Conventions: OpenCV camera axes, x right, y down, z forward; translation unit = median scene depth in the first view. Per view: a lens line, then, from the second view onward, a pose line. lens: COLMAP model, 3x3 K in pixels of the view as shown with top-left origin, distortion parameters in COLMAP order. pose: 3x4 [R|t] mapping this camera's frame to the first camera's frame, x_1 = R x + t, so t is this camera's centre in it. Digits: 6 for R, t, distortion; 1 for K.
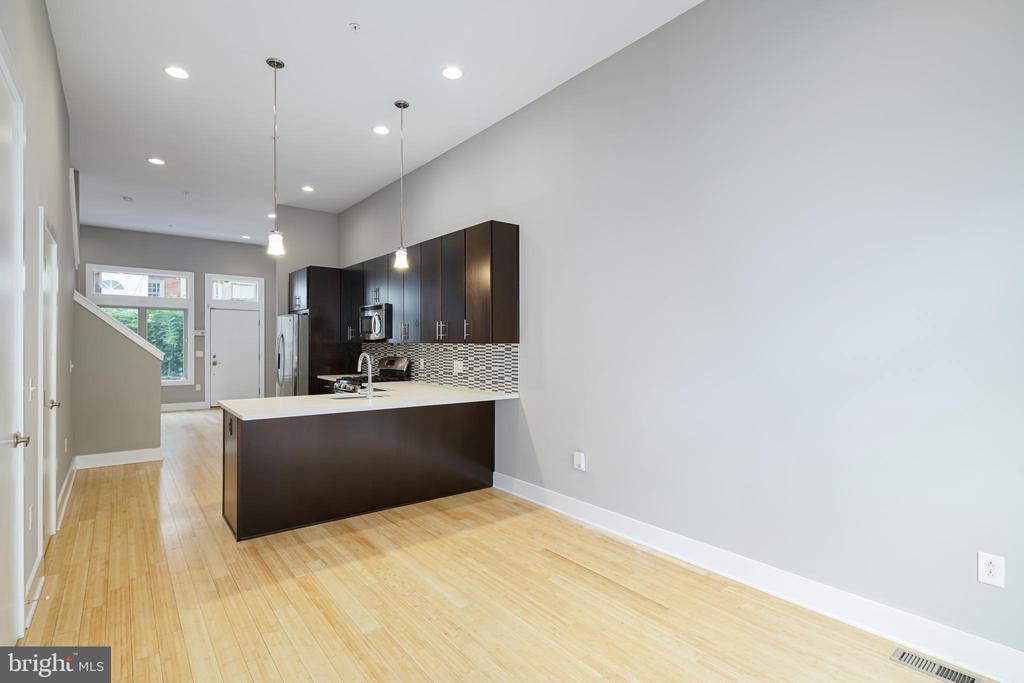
lens RADIAL K [[508.5, 0, 516.6], [0, 508.5, 334.7], [0, 0, 1]] dist [0.002009, 0.000709]
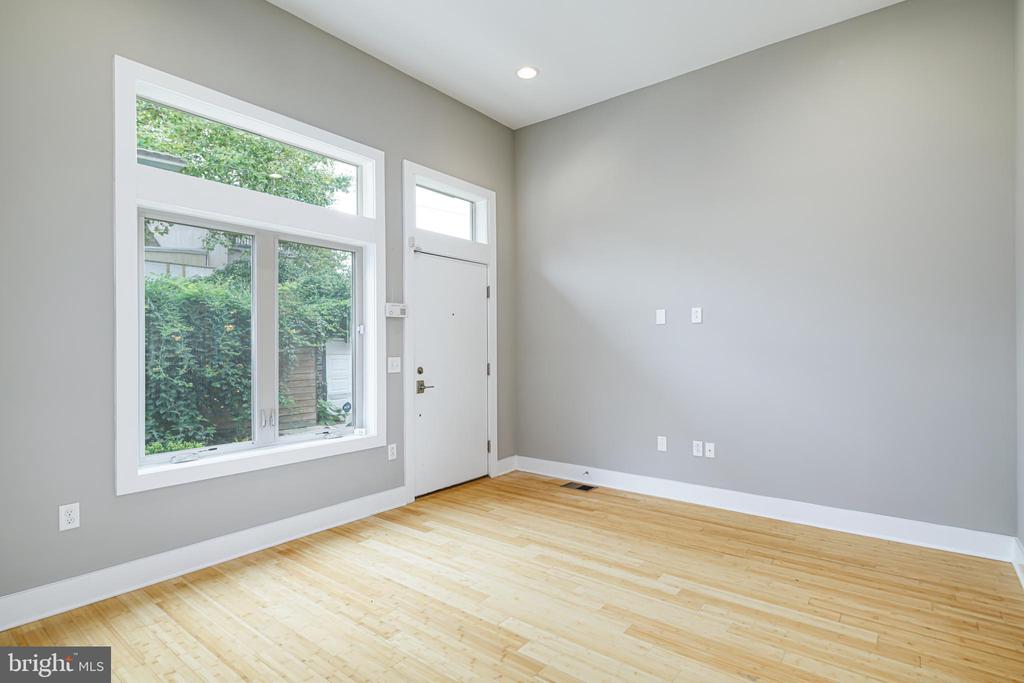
lens RADIAL K [[508.5, 0, 516.6], [0, 508.5, 334.7], [0, 0, 1]] dist [0.002009, 0.000709]
pose [[0.969185, -0.001271, 0.246332, -0.625585], [0.001662, 0.999998, -0.001379, 0.015438], [-0.246329, 0.001746, 0.969185, 0.598415]]
